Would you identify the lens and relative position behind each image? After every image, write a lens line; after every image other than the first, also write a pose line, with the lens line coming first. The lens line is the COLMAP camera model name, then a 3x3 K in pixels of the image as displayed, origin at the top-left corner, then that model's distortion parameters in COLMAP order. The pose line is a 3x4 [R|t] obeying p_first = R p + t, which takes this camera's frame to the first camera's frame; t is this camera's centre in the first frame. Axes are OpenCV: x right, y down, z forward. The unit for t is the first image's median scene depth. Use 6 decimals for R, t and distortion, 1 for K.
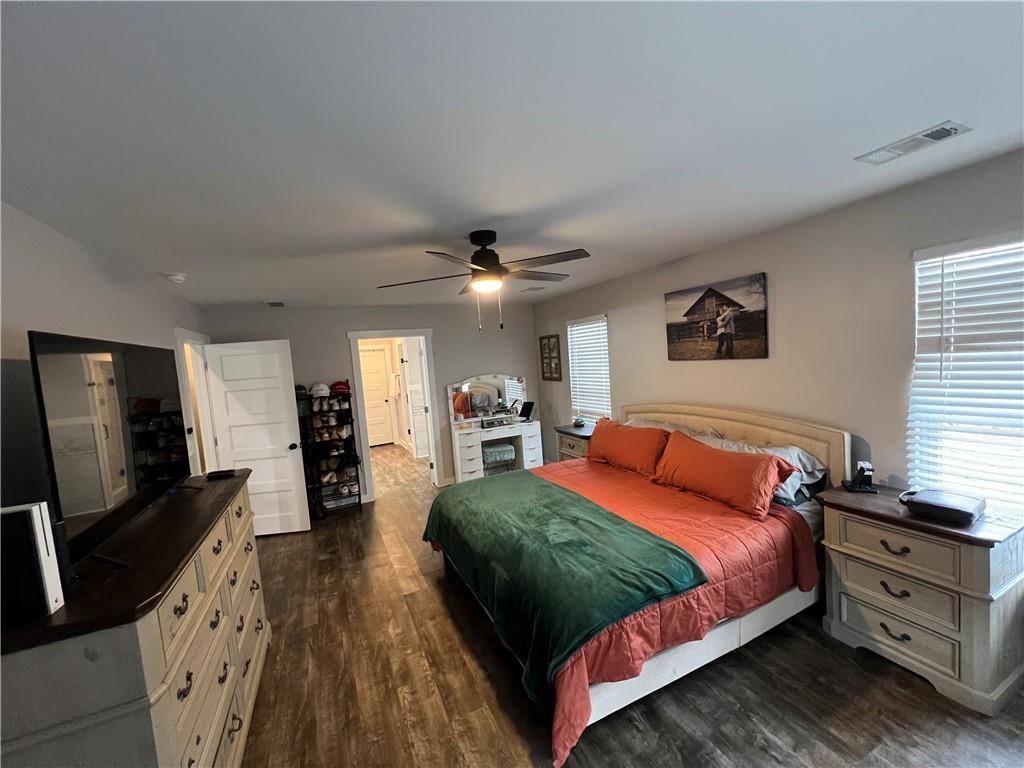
lens RADIAL K [[407.2, 0, 510.4], [0, 407.2, 384.4], [0, 0, 1]] dist [-0.001307, 0.000009]
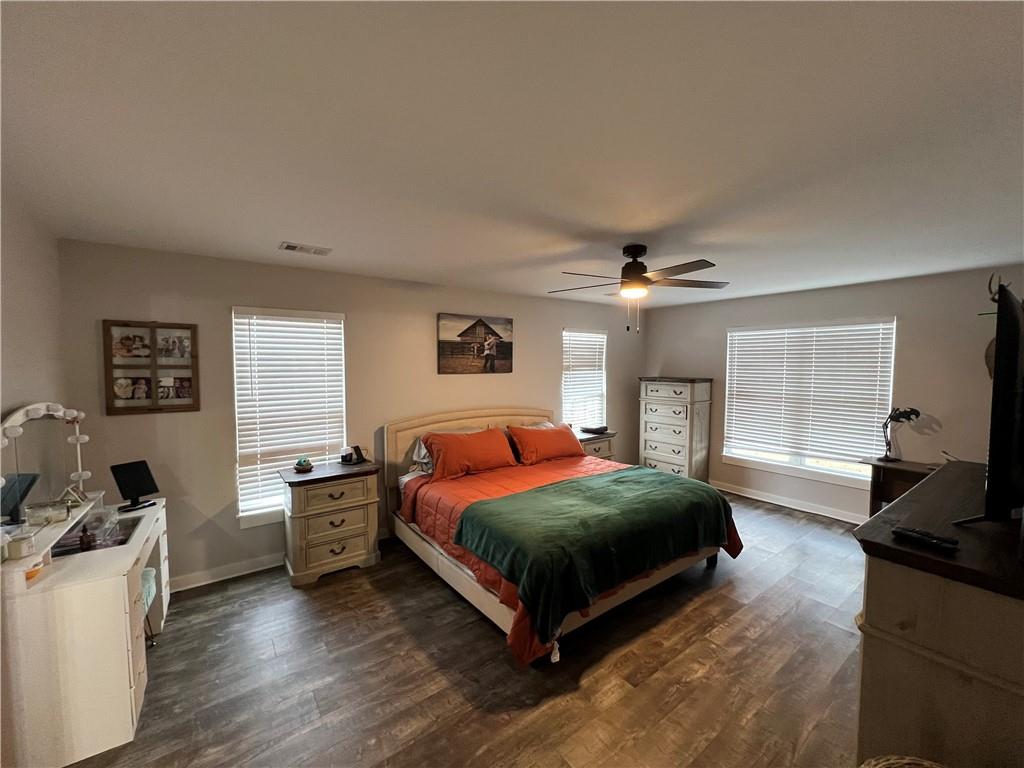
lens RADIAL K [[407.2, 0, 509.5], [0, 407.2, 387.4], [0, 0, 1]] dist [-0.001307, 0.000009]
pose [[-0.186116, 0.017365, 0.982374, -0.836332], [0.084036, 0.996461, -0.001693, -0.005391], [-0.978927, 0.082240, -0.186917, 1.190126]]
